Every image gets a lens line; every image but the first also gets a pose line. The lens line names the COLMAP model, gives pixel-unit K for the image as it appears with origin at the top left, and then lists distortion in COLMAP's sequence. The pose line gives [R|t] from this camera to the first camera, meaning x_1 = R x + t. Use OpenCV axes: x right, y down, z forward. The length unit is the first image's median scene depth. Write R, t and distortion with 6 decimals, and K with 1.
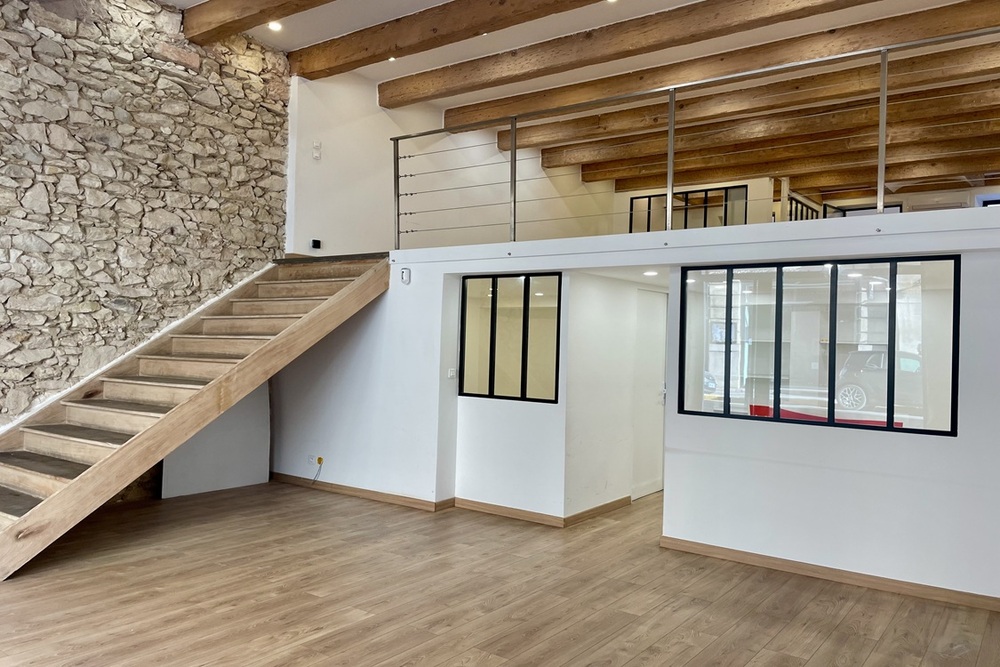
lens RADIAL K [[756.3, 0, 493.1], [0, 756.3, 337.2], [0, 0, 1]] dist [0.088991, -0.117111]
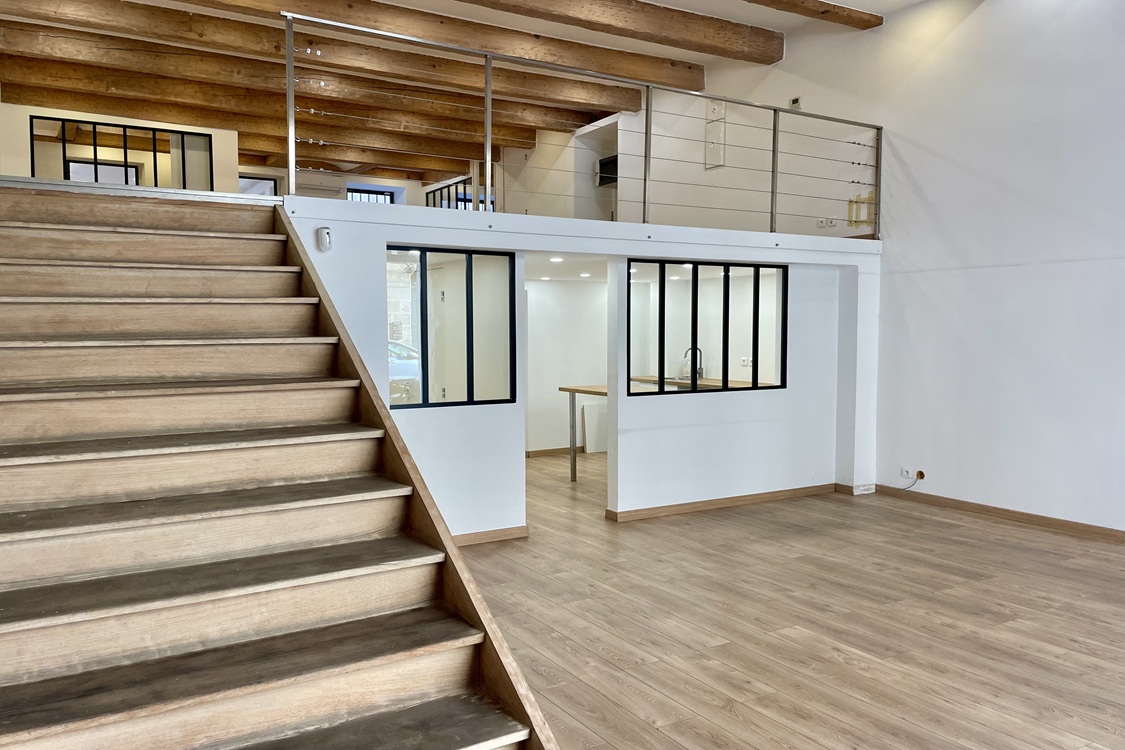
lens RADIAL K [[850.9, 0, 554.7], [0, 850.9, 379.2], [0, 0, 1]] dist [0.088991, -0.117111]
pose [[0.380530, -0.080198, 0.921285, -1.048873], [0.007938, 0.996479, 0.083465, -0.027282], [-0.924735, -0.024447, 0.379827, 0.754645]]
